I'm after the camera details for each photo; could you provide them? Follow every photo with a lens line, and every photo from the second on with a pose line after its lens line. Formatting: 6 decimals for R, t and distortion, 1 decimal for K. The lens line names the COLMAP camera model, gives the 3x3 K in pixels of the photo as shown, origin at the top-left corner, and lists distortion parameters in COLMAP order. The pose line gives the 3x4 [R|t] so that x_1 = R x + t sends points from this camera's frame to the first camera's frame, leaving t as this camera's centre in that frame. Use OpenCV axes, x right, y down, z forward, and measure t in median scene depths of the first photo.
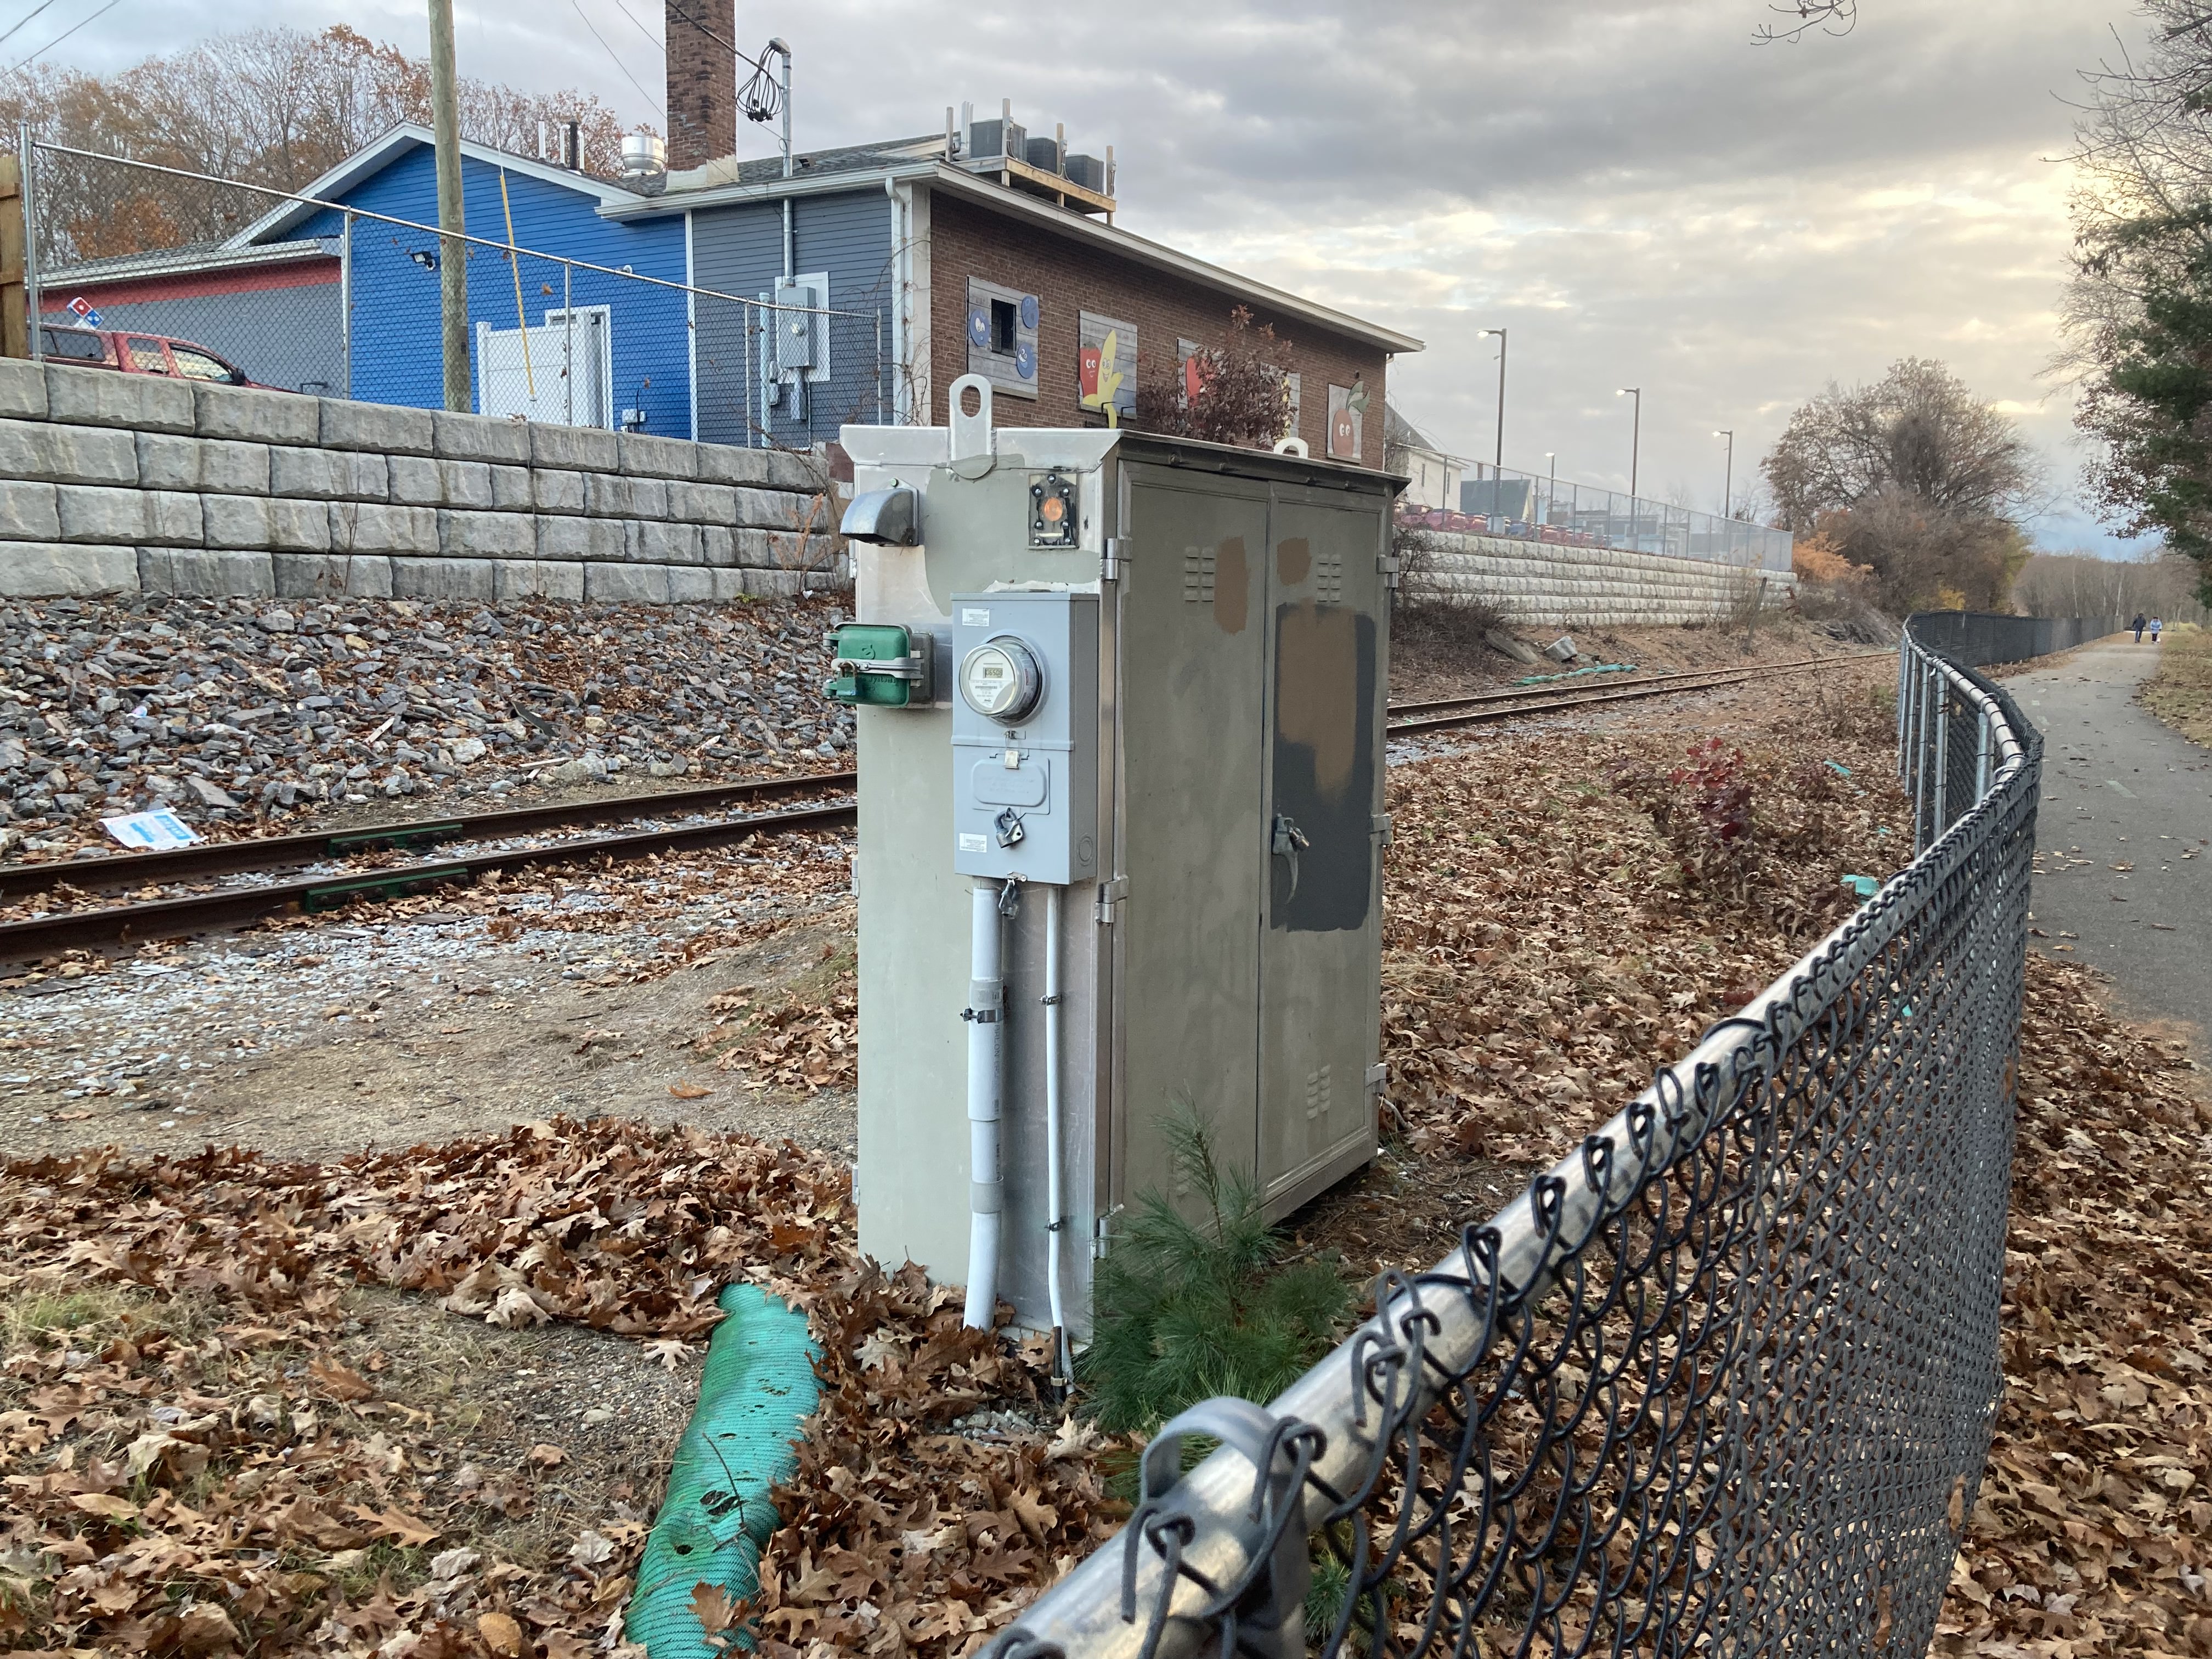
lens RADIAL K [[1781.9, 0, 1106.0], [0, 1781.9, 829.5], [0, 0, 1]] dist [0.053123, -0.066458]
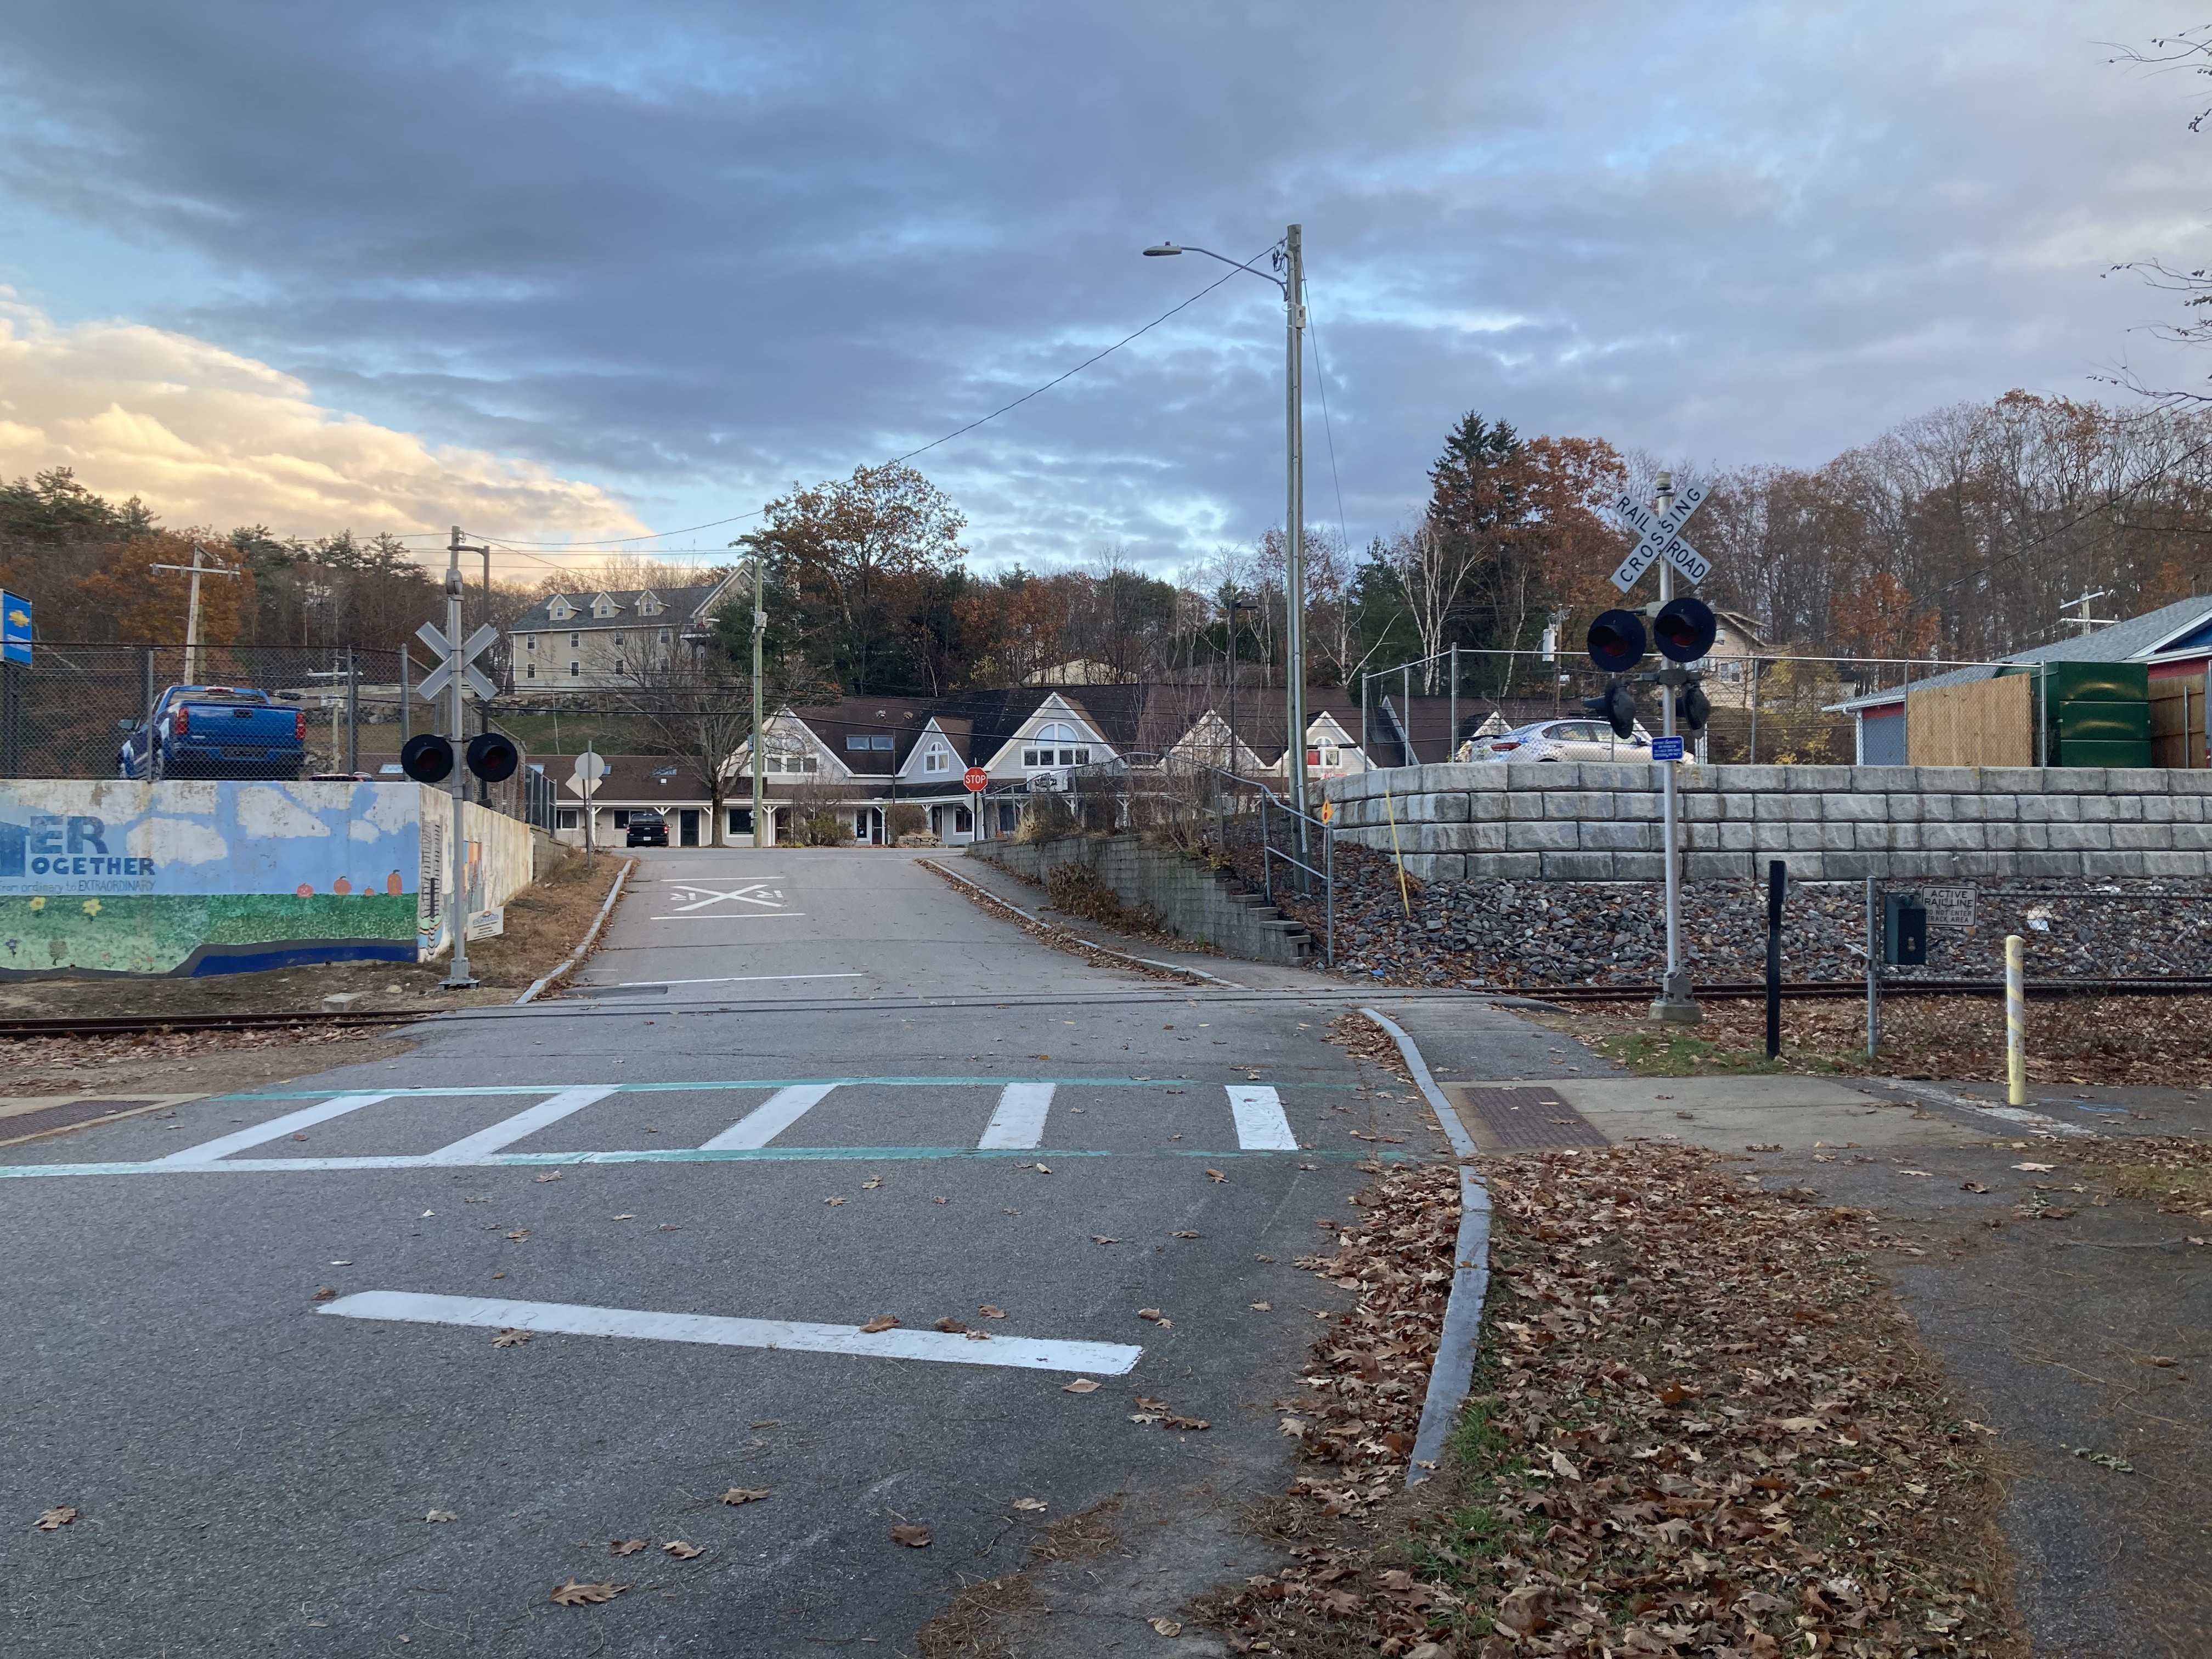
lens RADIAL K [[1781.9, 0, 1106.0], [0, 1781.9, 829.5], [0, 0, 1]] dist [0.053123, -0.066458]
pose [[0.681627, -0.035956, -0.730816, 0.063265], [-0.079169, 0.989304, -0.122514, 0.100286], [0.727405, 0.141366, 0.671489, -0.761539]]
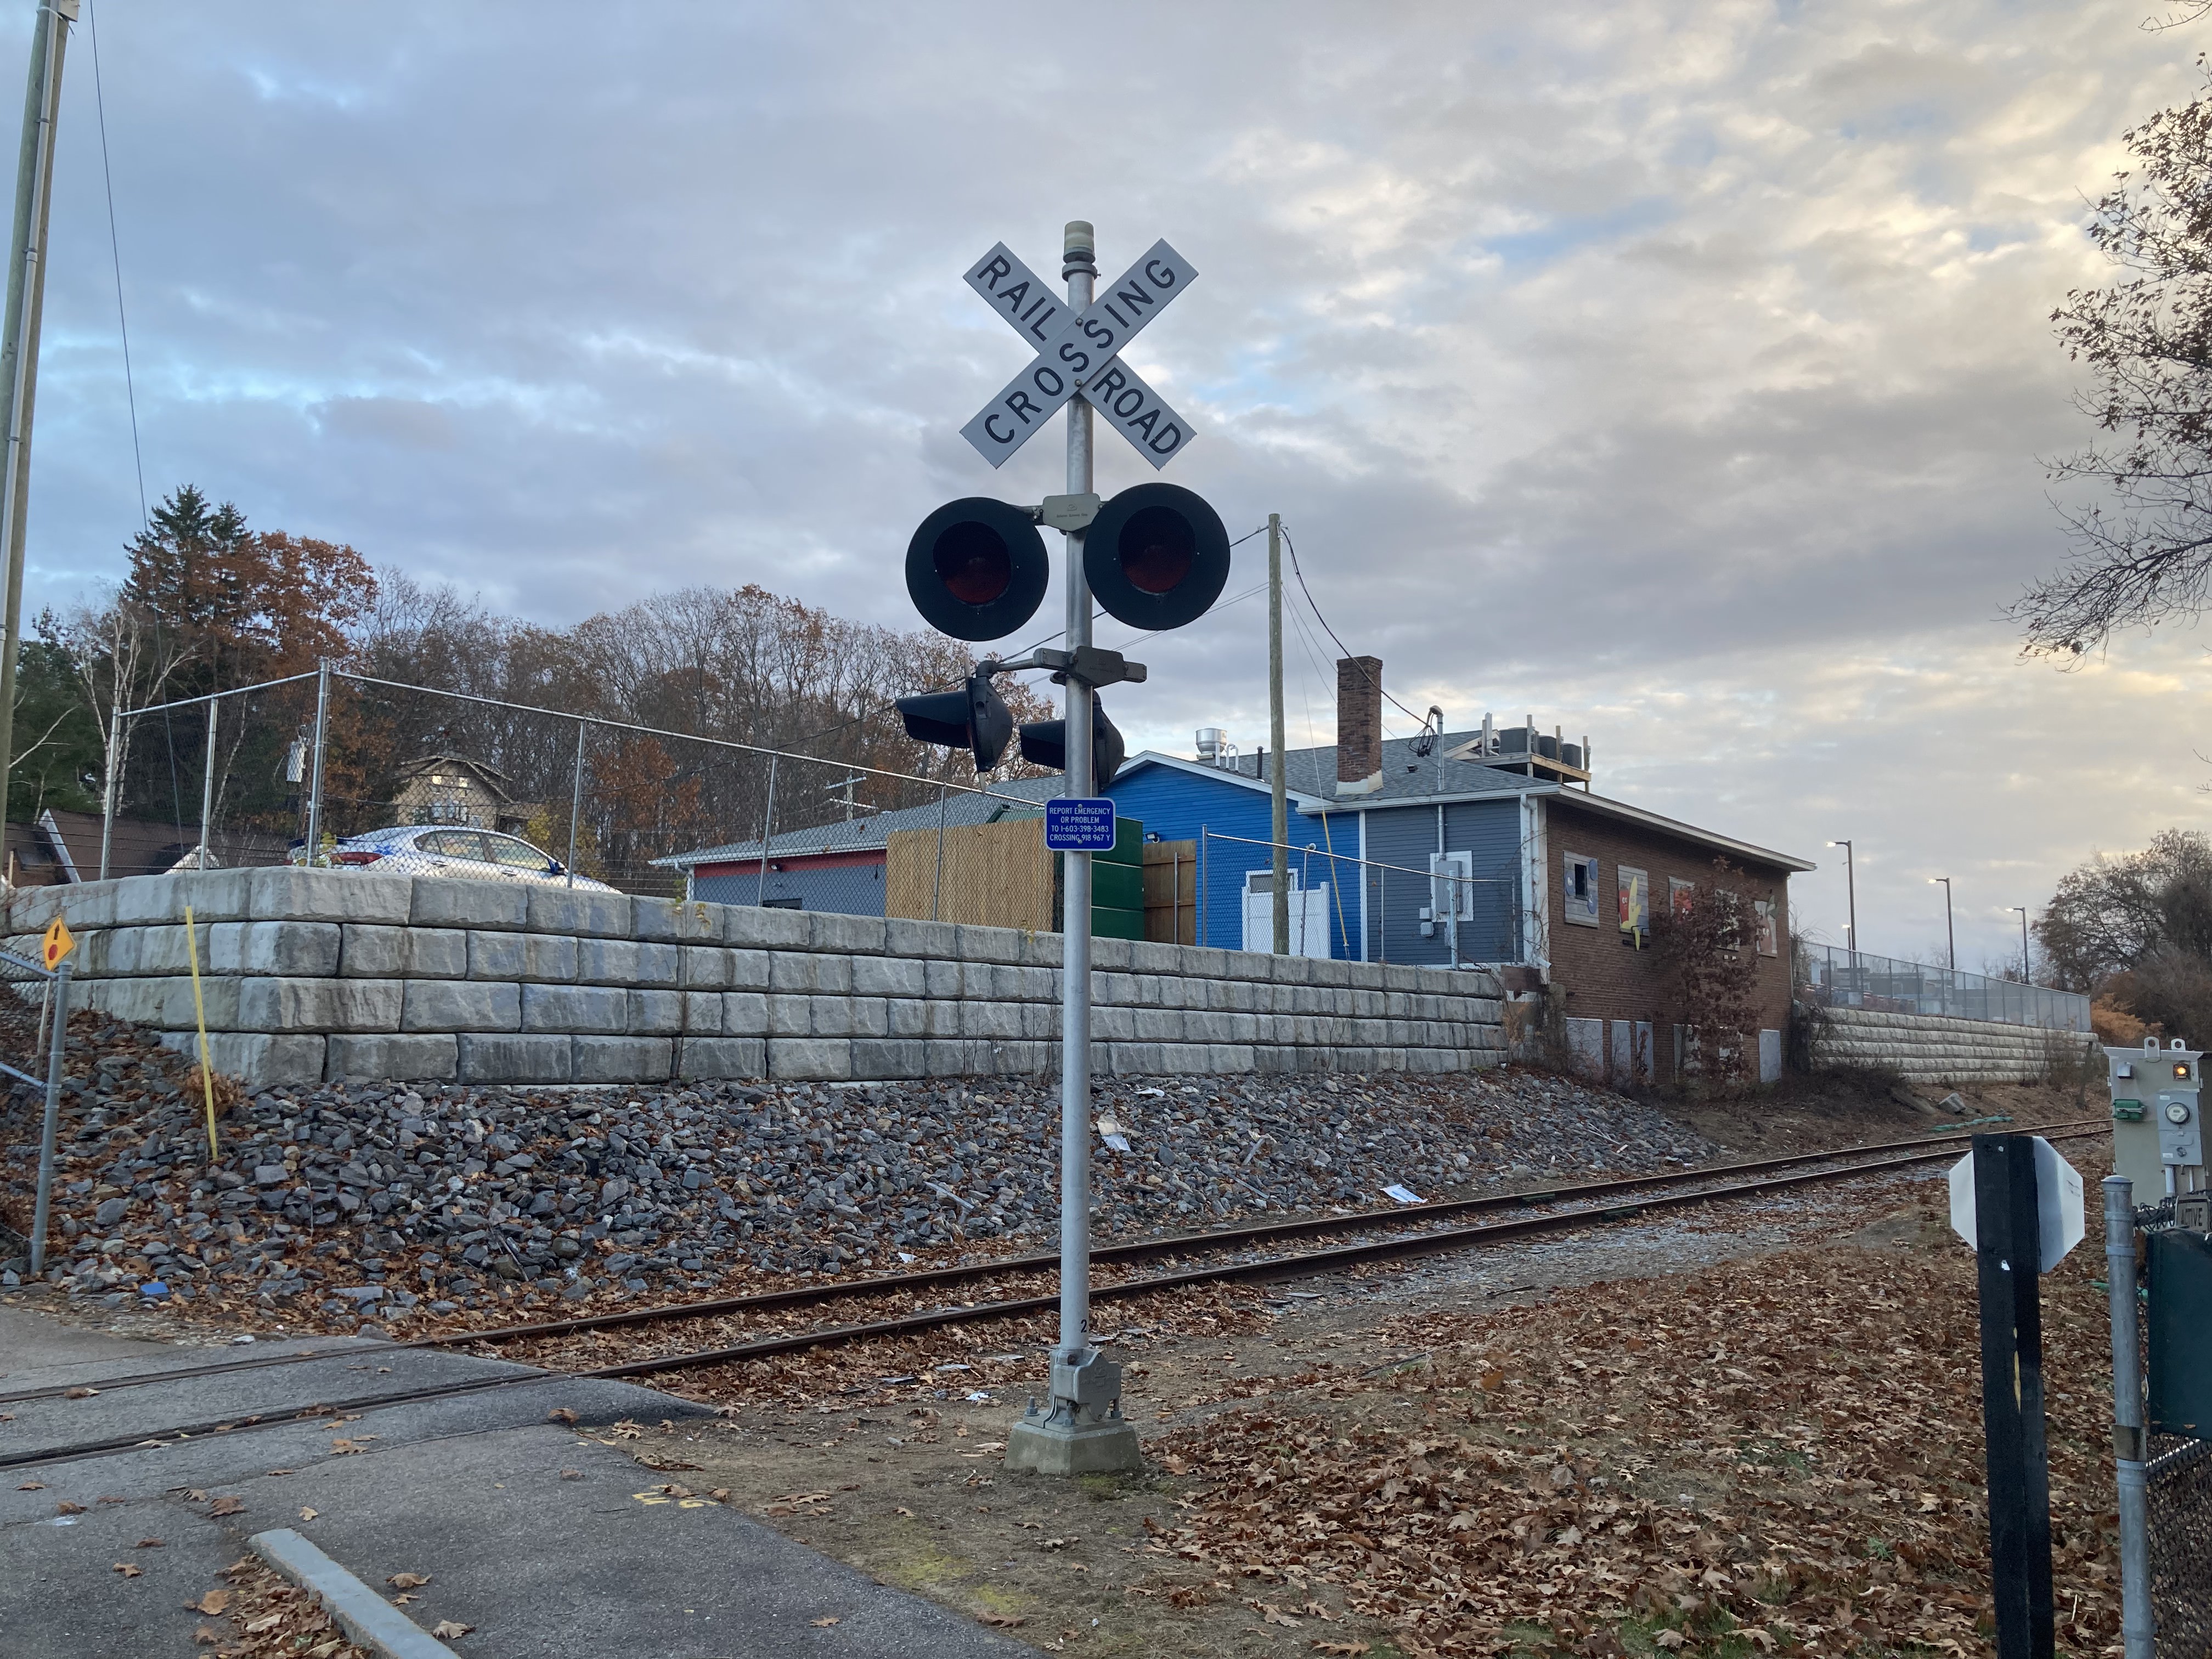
lens RADIAL K [[1781.9, 0, 1106.0], [0, 1781.9, 829.5], [0, 0, 1]] dist [0.053123, -0.066458]
pose [[0.993366, -0.016234, -0.113843, -0.255888], [-0.012547, 0.968773, -0.247630, 0.042825], [0.114308, 0.247416, 0.962143, -0.432039]]
